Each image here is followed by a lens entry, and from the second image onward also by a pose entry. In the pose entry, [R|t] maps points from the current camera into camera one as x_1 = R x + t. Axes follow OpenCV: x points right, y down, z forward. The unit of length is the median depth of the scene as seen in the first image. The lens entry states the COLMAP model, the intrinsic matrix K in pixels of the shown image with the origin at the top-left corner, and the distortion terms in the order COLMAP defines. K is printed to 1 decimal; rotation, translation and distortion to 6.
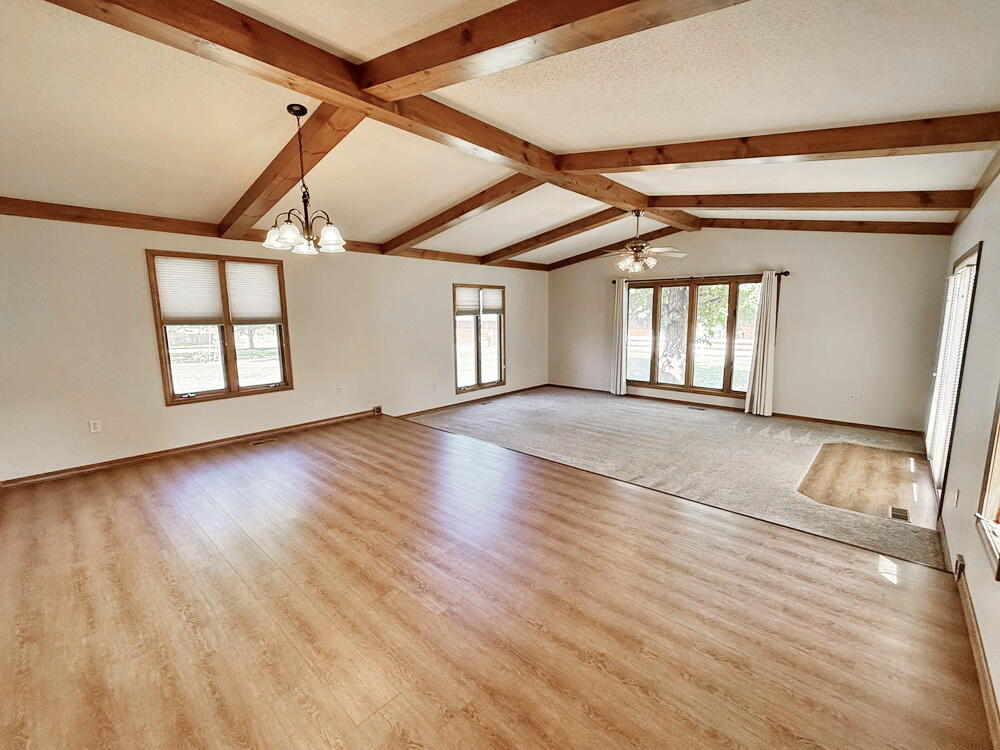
lens RADIAL K [[432.2, 0, 500.0], [0, 432.2, 375.0], [0, 0, 1]] dist [-0.002671, -0.000370]
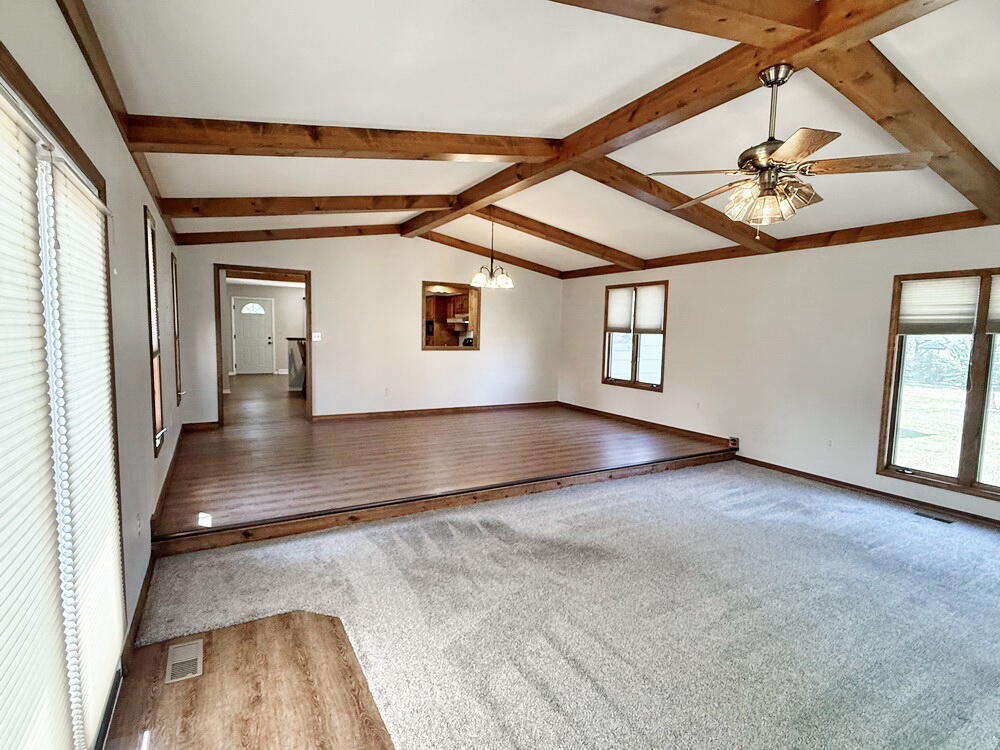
lens RADIAL K [[495.8, 0, 496.0], [0, 495.8, 376.2], [0, 0, 1]] dist [0.000790, 0.000158]
pose [[-0.310464, 0.091705, -0.946151, 0.711929], [-0.154907, 0.977150, 0.145540, -0.104419], [0.937878, 0.191751, -0.289164, 0.772235]]
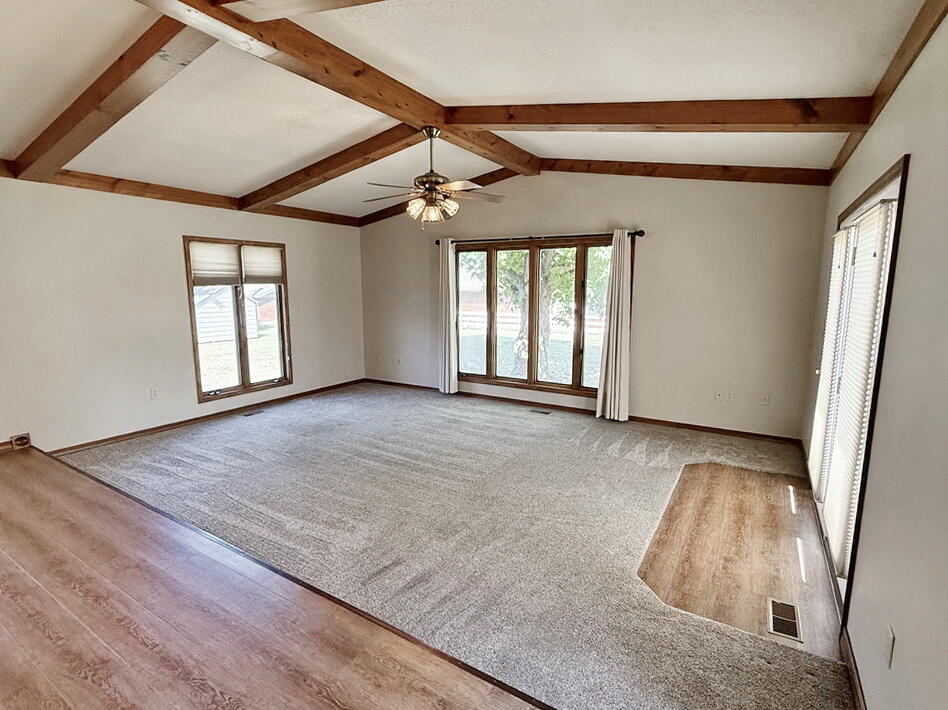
lens RADIAL K [[469.2, 0, 477.2], [0, 469.2, 355.1], [0, 0, 1]] dist [-0.008270, -0.000423]
pose [[0.980453, -0.017480, 0.195976, 0.199562], [0.016957, 0.999847, 0.004349, -0.027976], [-0.196022, -0.000941, 0.980599, 0.230583]]
